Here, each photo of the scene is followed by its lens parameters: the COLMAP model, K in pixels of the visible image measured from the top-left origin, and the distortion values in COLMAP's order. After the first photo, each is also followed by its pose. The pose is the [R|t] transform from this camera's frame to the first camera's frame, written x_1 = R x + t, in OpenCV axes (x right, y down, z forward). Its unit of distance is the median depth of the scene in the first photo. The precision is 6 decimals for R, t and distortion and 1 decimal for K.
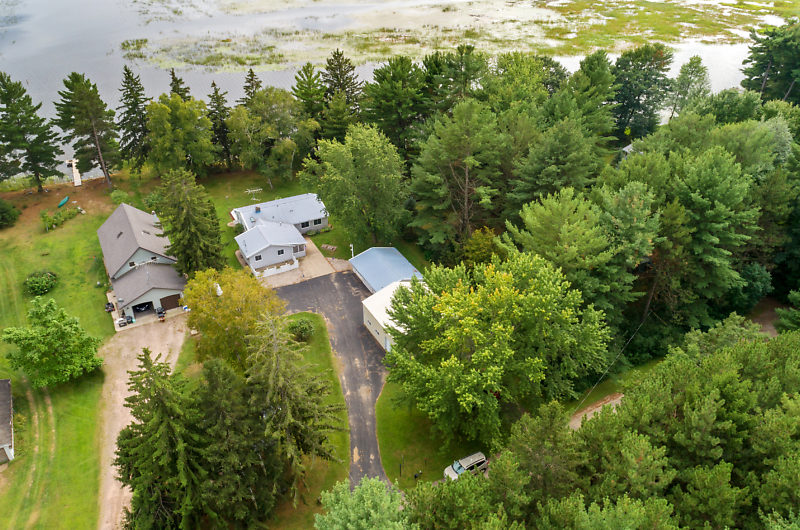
lens RADIAL K [[628.1, 0, 400.0], [0, 628.1, 265.0], [0, 0, 1]] dist [0.002216, 0.000299]
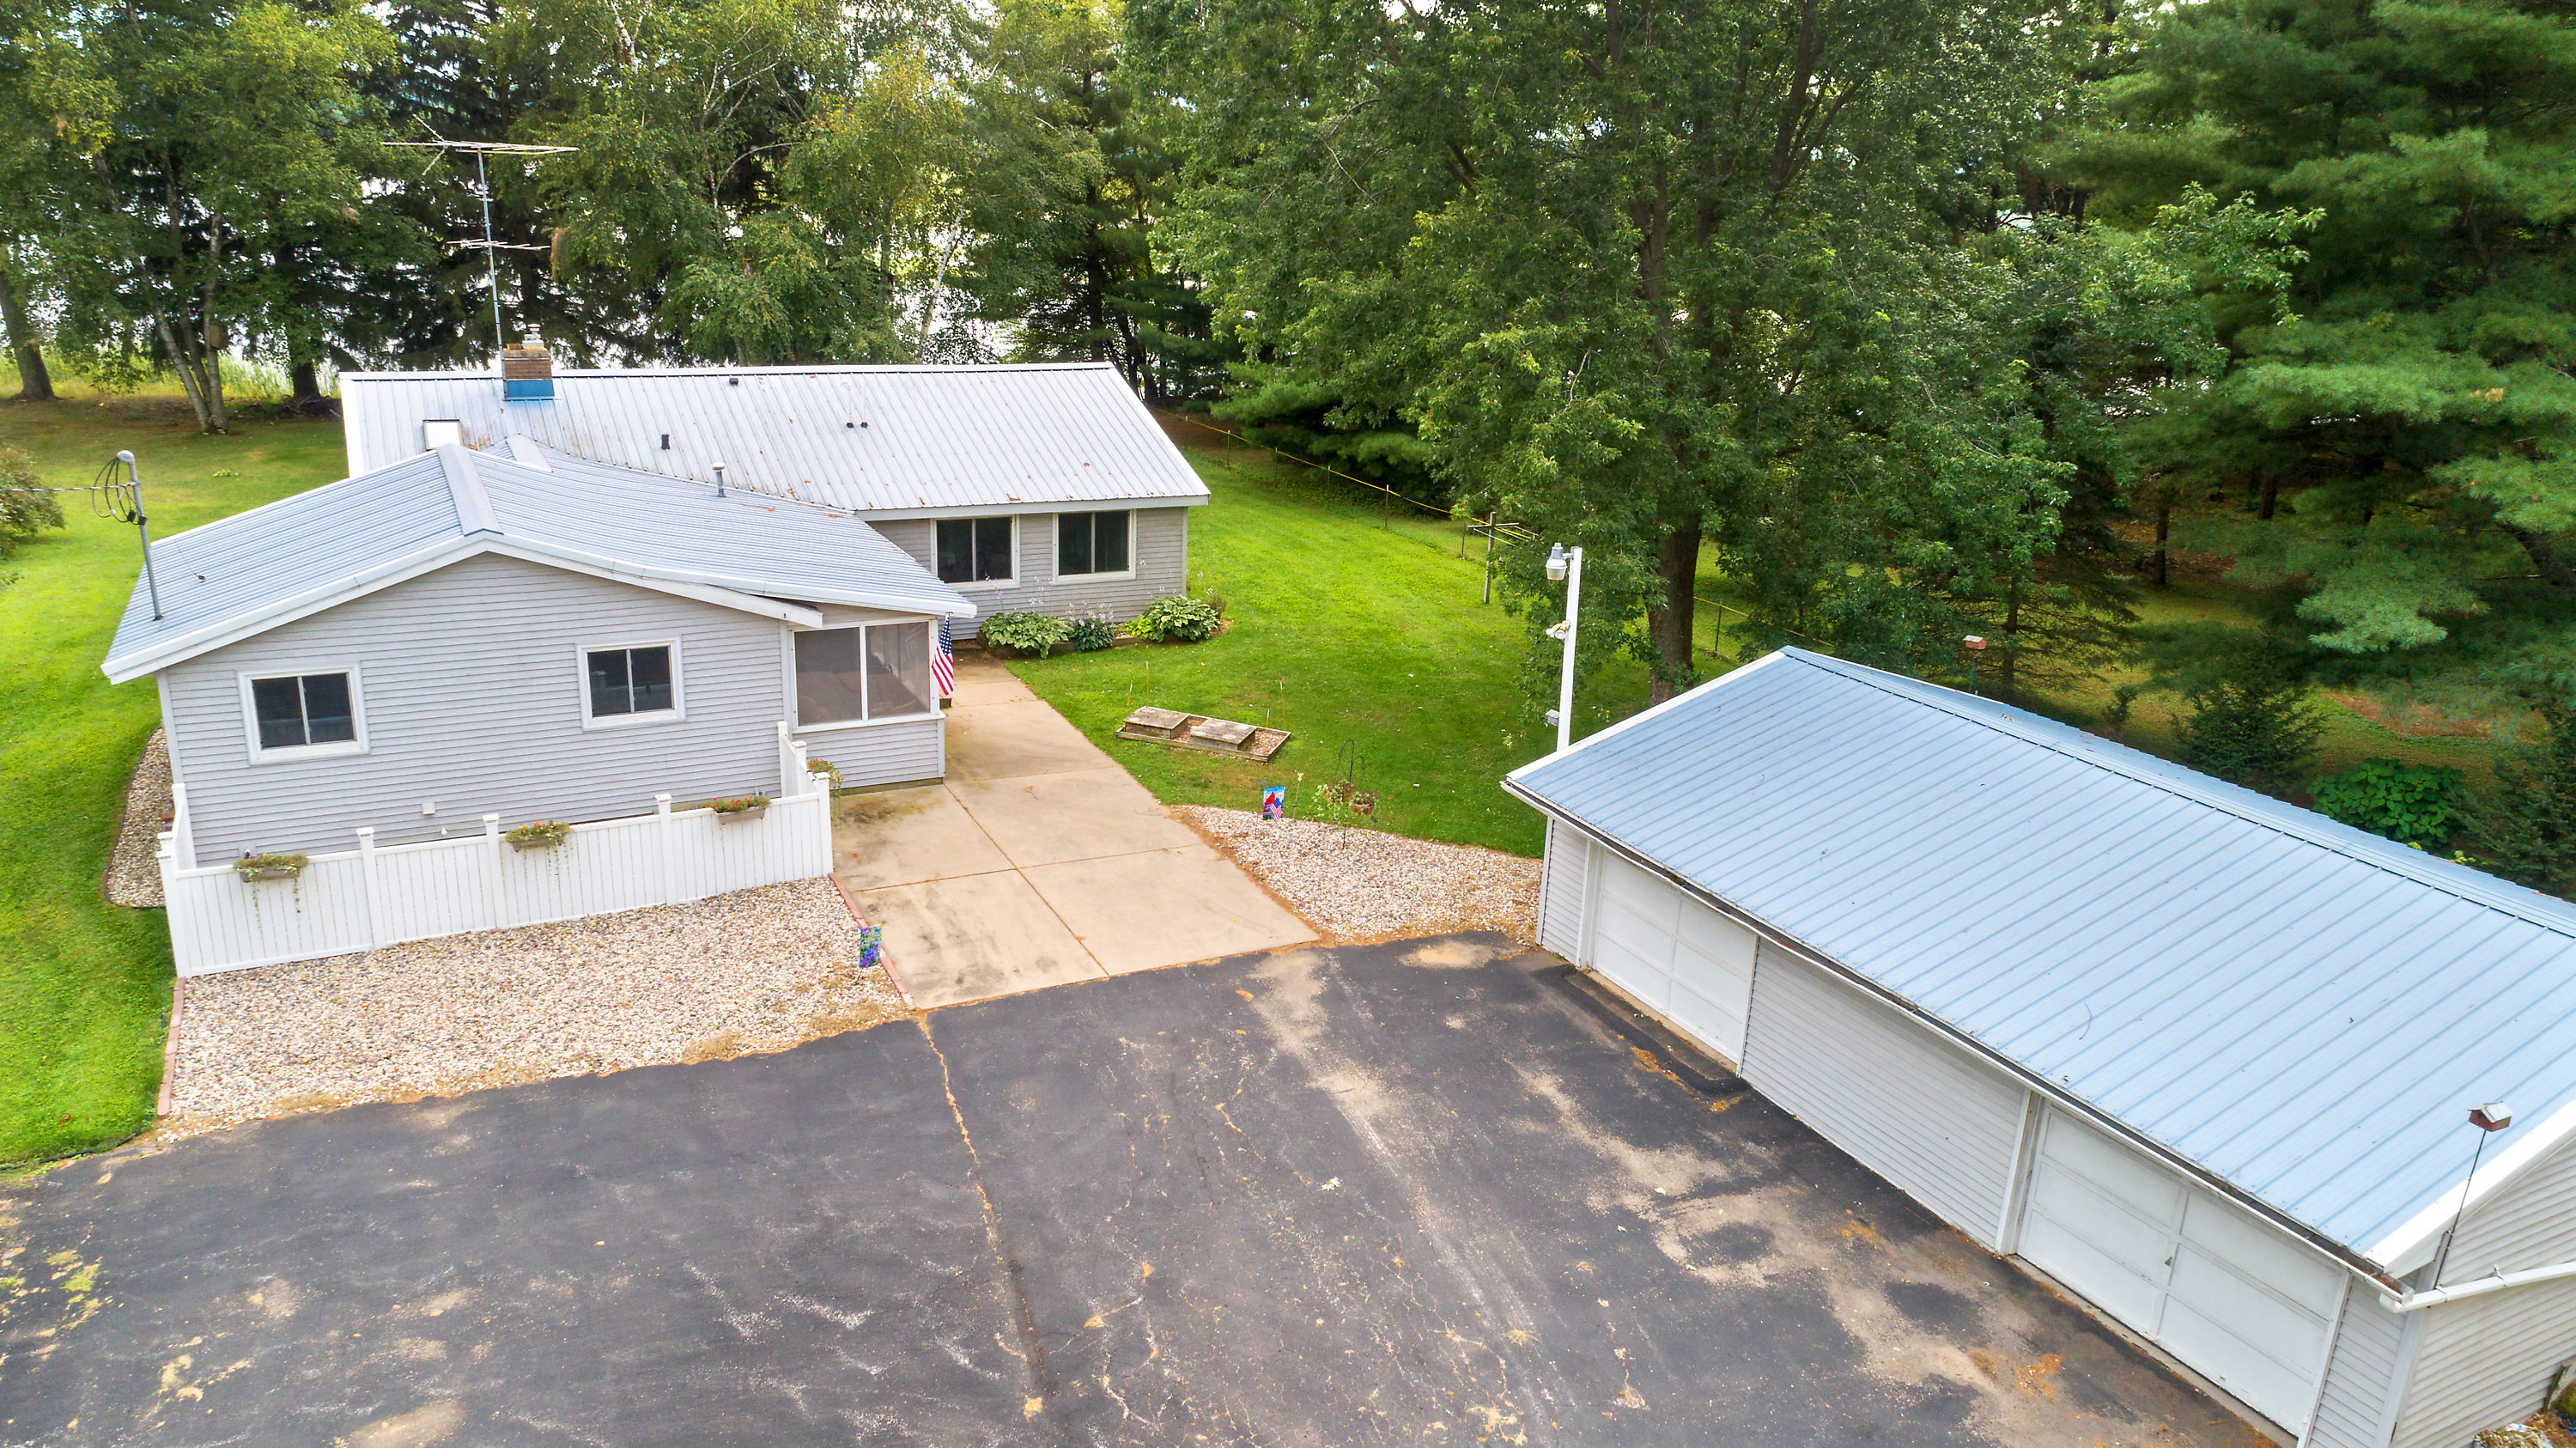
lens RADIAL K [[1727.8, 0, 1288.0], [0, 1727.8, 724.0], [0, 0, 1]] dist [-0.005820, 0.003607]
pose [[0.999146, 0.041260, 0.002119, -0.107759], [-0.039321, 0.965437, -0.257652, 0.039215], [-0.012677, 0.257348, 0.966236, 0.798860]]
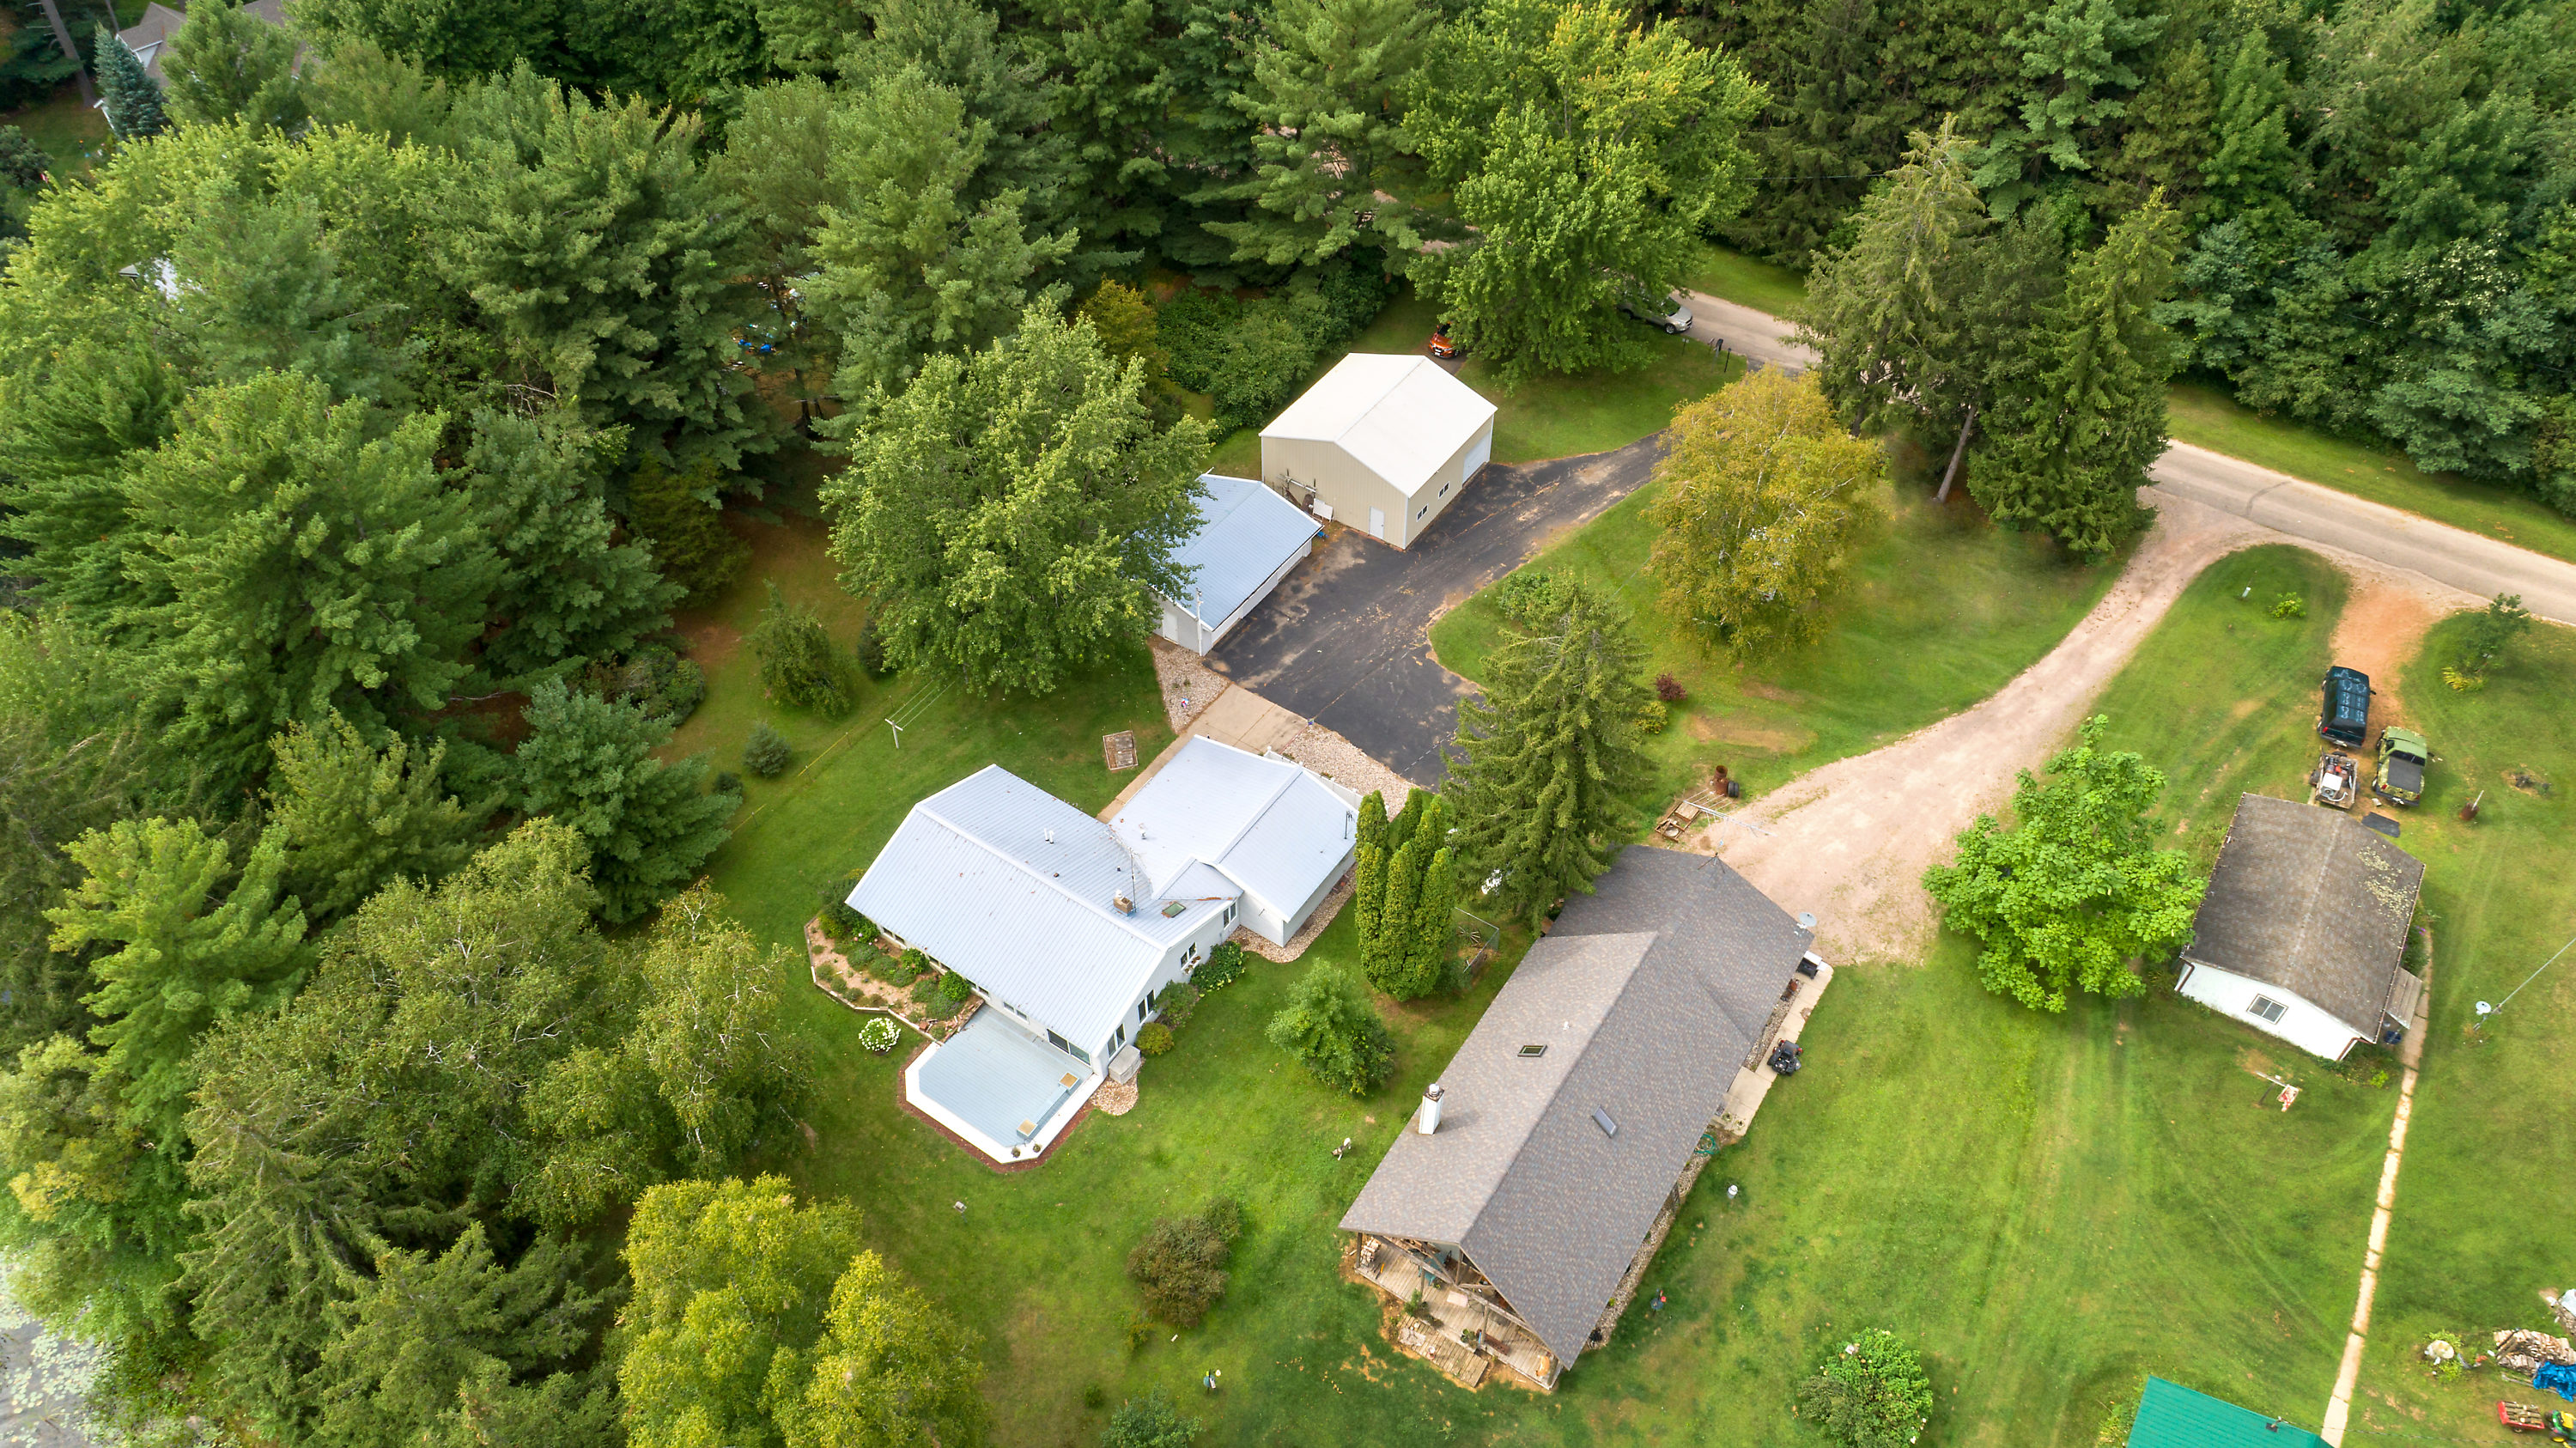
lens RADIAL K [[1727.8, 0, 1288.0], [0, 1727.8, 724.0], [0, 0, 1]] dist [-0.005820, 0.003607]
pose [[-0.465329, -0.641794, 0.609565, -0.680931], [0.476178, 0.399010, 0.783611, -0.676118], [-0.746139, 0.654898, 0.119938, 0.888969]]
